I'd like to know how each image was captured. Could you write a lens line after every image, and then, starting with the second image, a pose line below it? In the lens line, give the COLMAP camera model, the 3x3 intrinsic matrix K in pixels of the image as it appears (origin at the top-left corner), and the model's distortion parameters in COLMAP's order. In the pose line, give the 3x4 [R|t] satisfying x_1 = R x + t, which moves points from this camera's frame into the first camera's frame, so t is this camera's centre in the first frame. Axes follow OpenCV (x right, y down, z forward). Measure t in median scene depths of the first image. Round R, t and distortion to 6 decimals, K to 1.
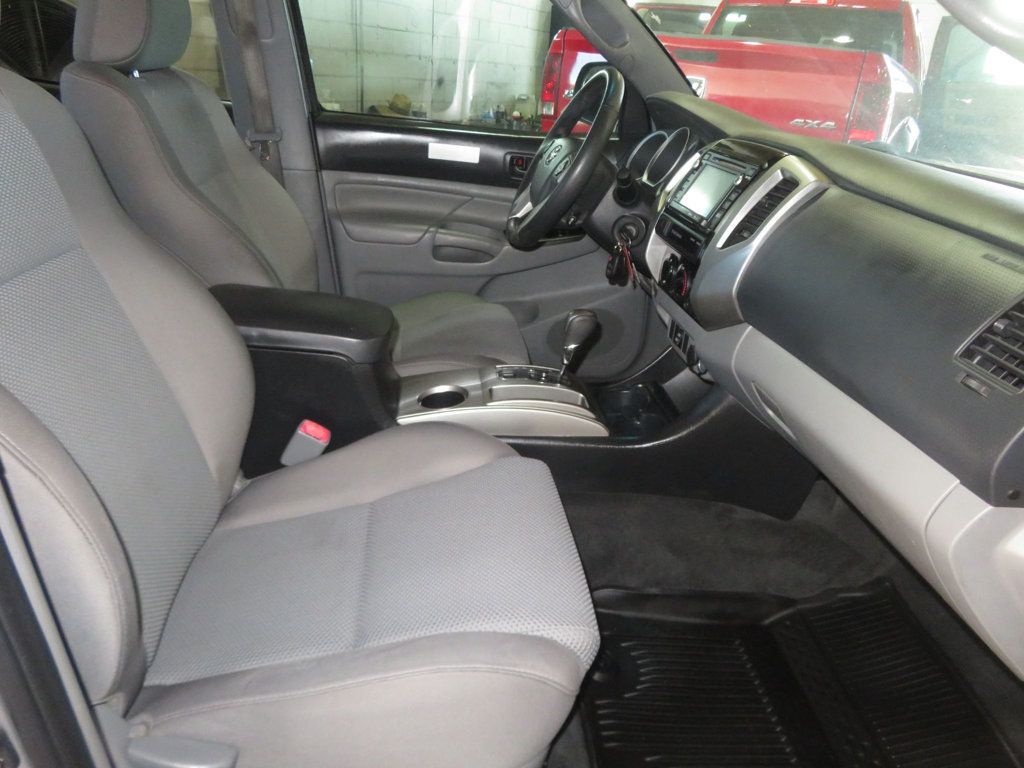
lens RADIAL K [[732.8, 0, 505.5], [0, 732.8, 384.9], [0, 0, 1]] dist [-0.026408, 0.021978]
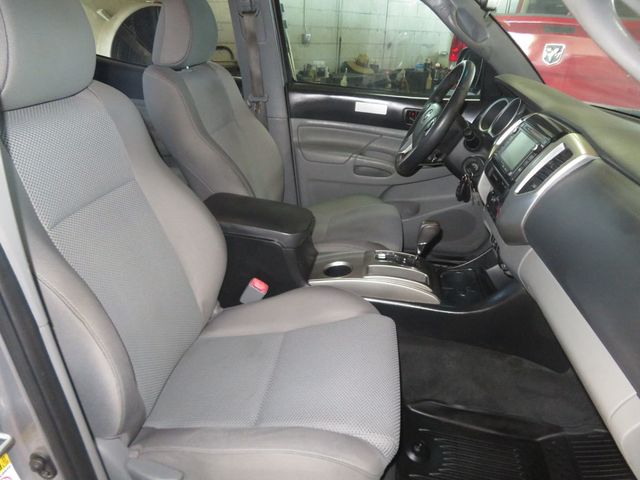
lens RADIAL K [[458.0, 0, 316.0], [0, 458.0, 237.9], [0, 0, 1]] dist [-0.026408, 0.021978]
pose [[0.971344, 0.072872, -0.226230, 0.093190], [-0.069949, 0.997331, 0.020924, -0.072423], [0.227151, -0.004500, 0.973849, -0.008244]]
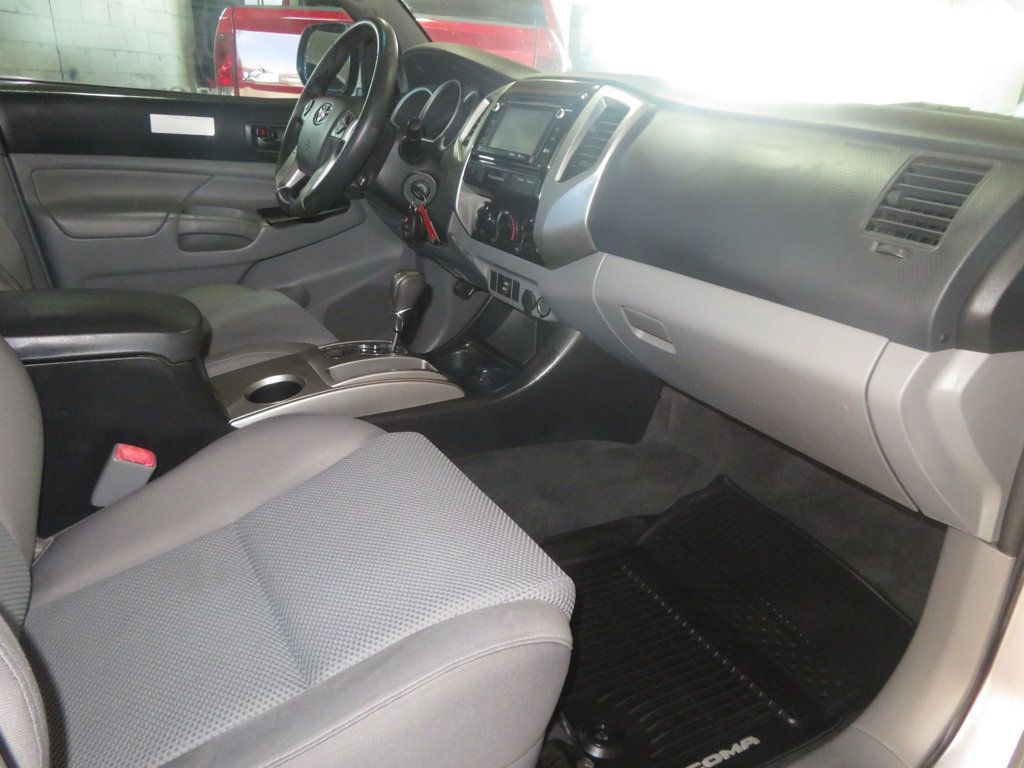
lens RADIAL K [[732.8, 0, 513.5], [0, 732.8, 386.8], [0, 0, 1]] dist [-0.026408, 0.021978]
pose [[0.903966, -0.183253, 0.386347, -0.165257], [0.178731, 0.982729, 0.047940, 0.023274], [-0.388460, 0.025716, 0.921107, 0.098948]]
